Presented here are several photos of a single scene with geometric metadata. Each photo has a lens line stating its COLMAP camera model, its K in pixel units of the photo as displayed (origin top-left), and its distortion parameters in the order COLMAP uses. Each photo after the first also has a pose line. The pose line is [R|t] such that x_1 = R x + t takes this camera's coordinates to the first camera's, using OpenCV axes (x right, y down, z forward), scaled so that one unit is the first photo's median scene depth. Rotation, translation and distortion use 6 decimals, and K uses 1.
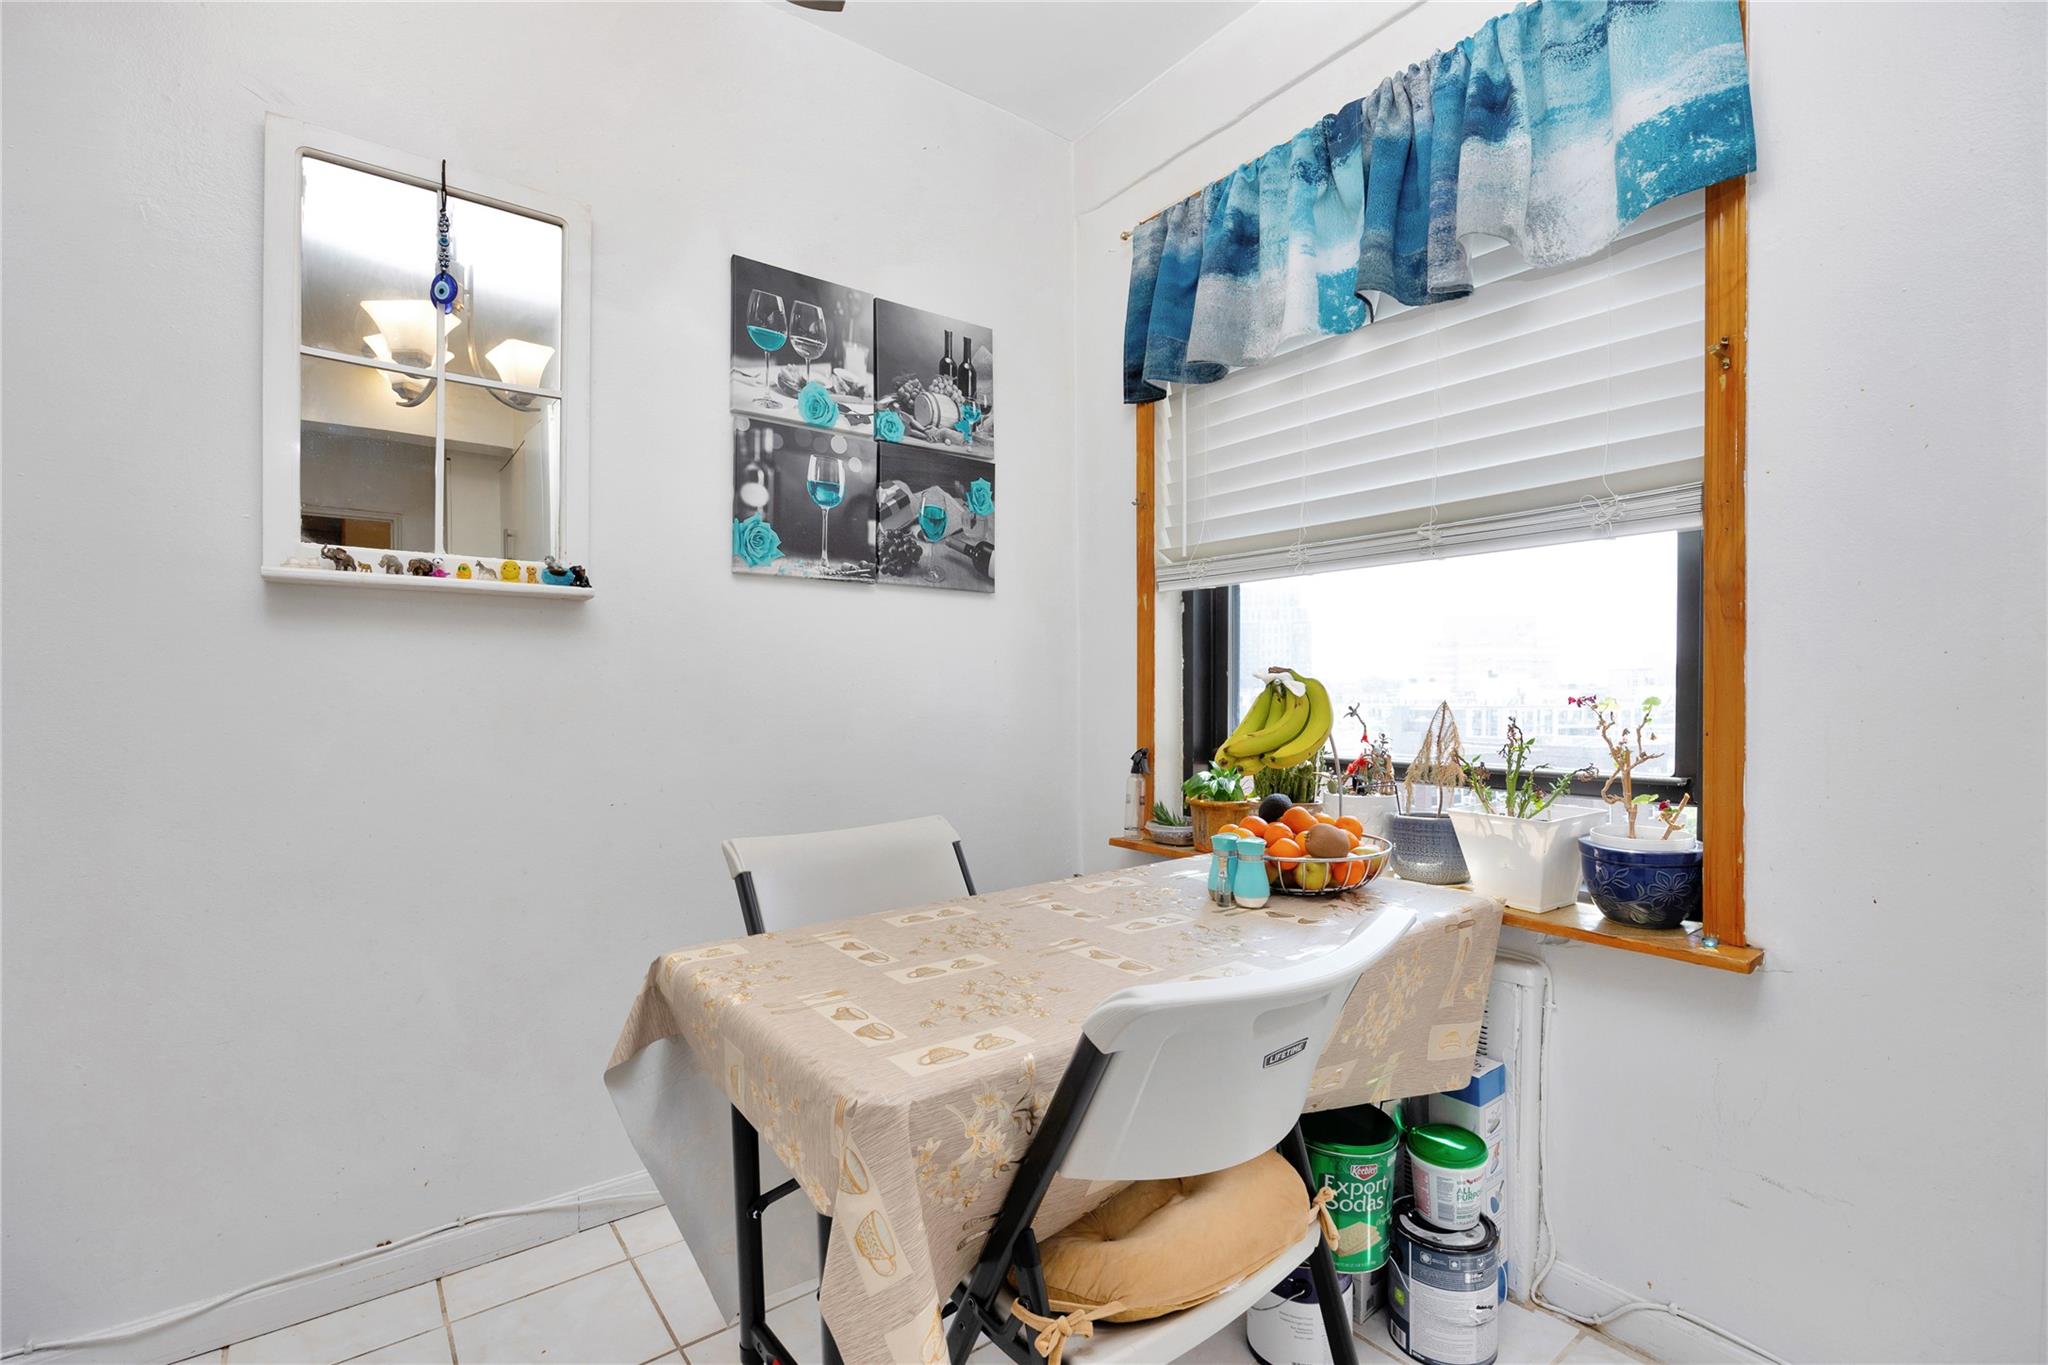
lens RADIAL K [[919.3, 0, 1024.7], [0, 919.3, 699.9], [0, 0, 1]] dist [0.001365, 0.000617]
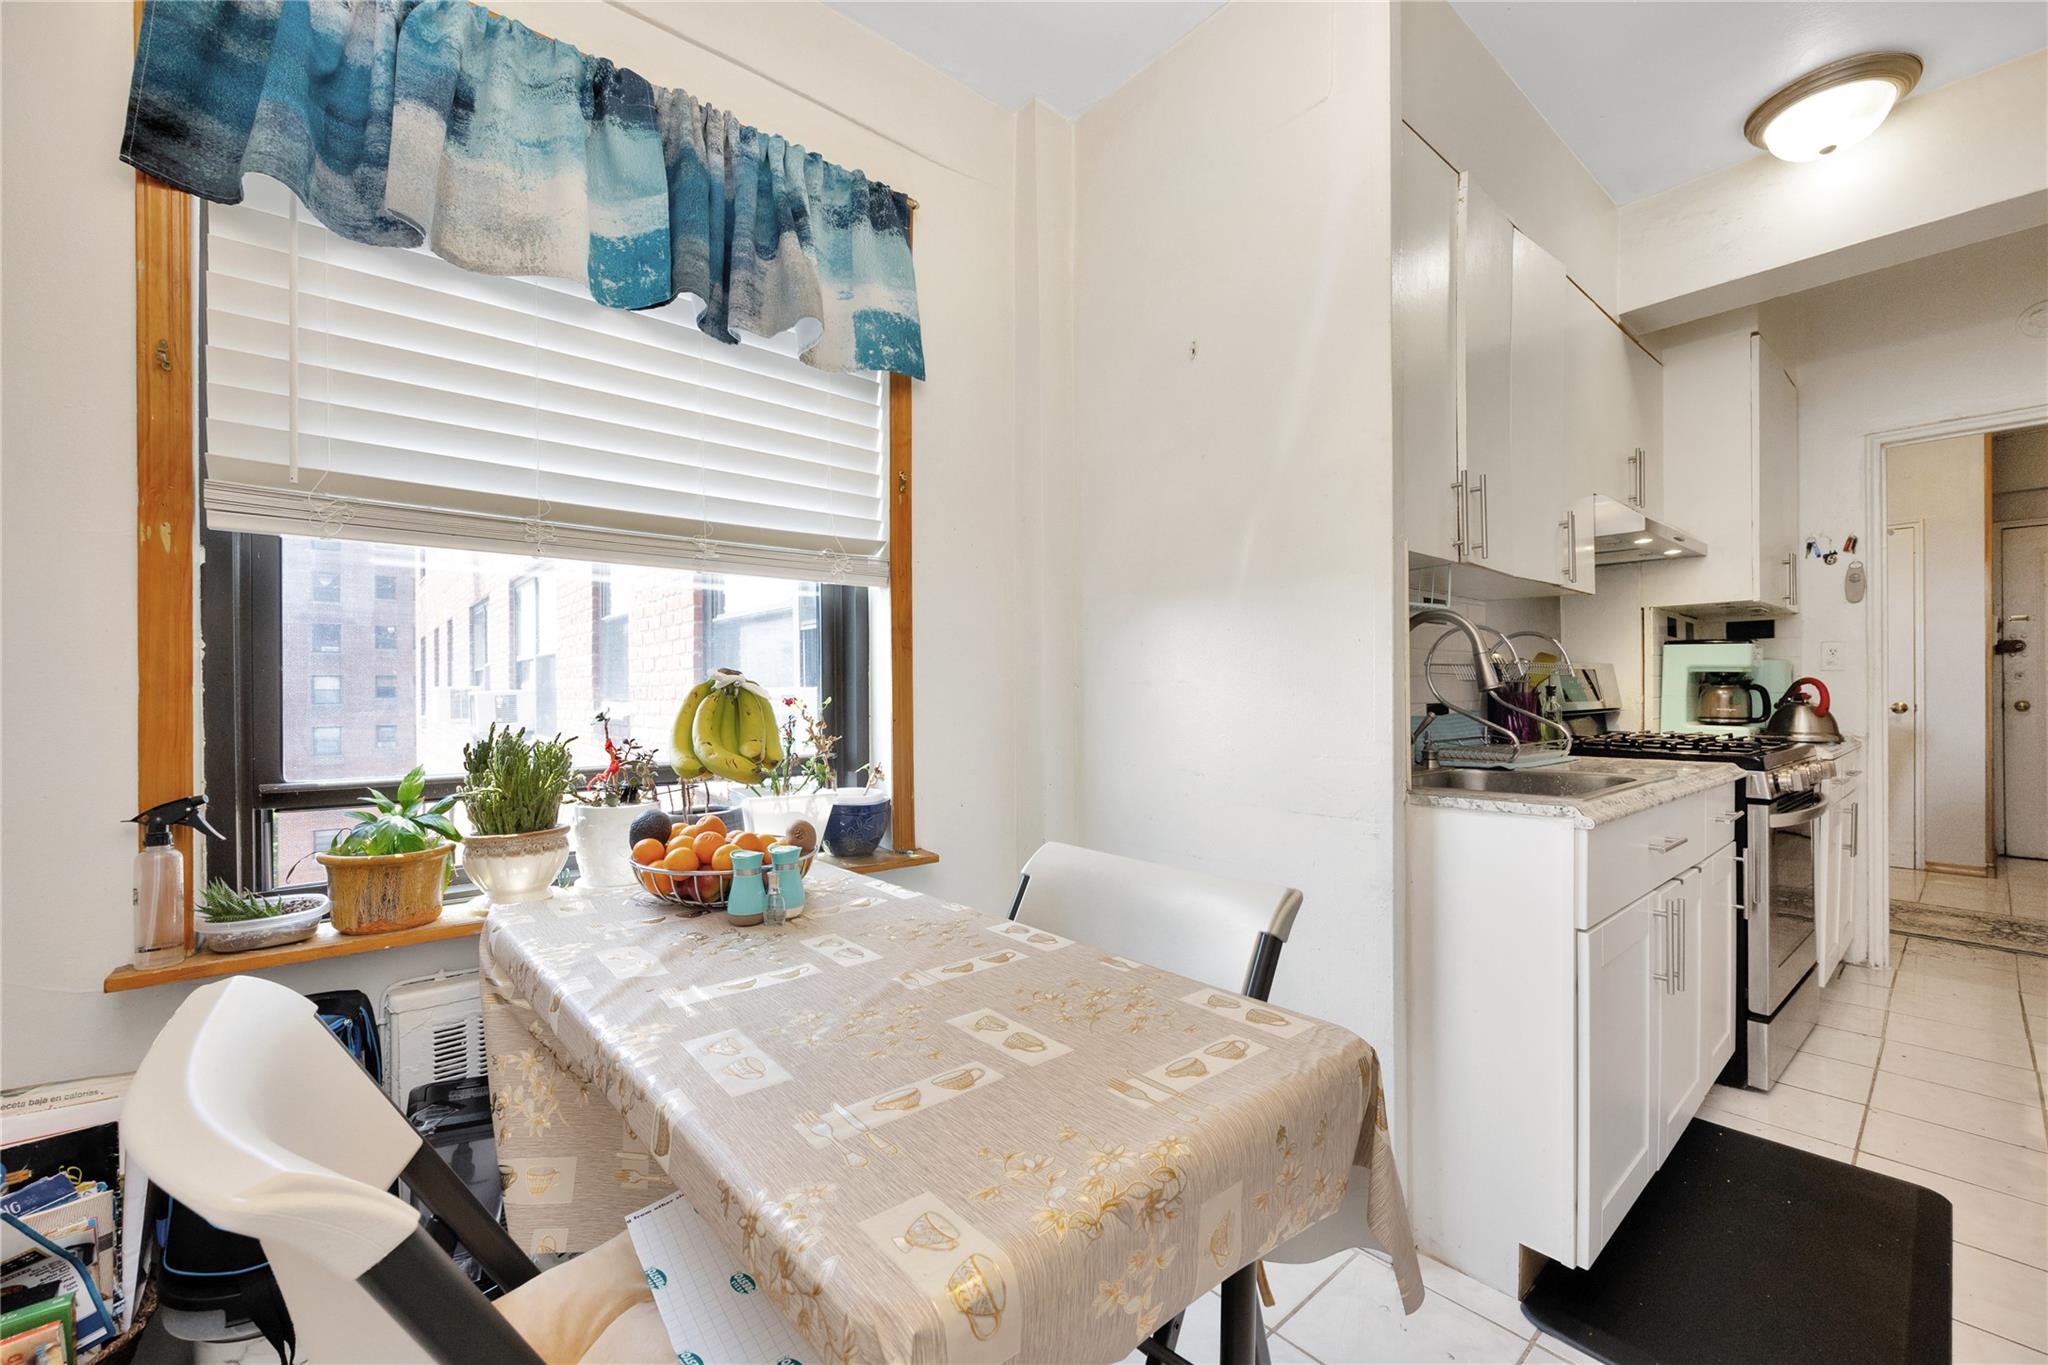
lens RADIAL K [[818.7, 0, 1043.1], [0, 818.7, 694.7], [0, 0, 1]] dist [-0.002865, -0.000185]
pose [[-0.065980, -0.002394, 0.997818, -0.694738], [0.018756, 0.999817, 0.003639, -0.005706], [-0.997645, 0.018955, -0.065923, 0.875150]]
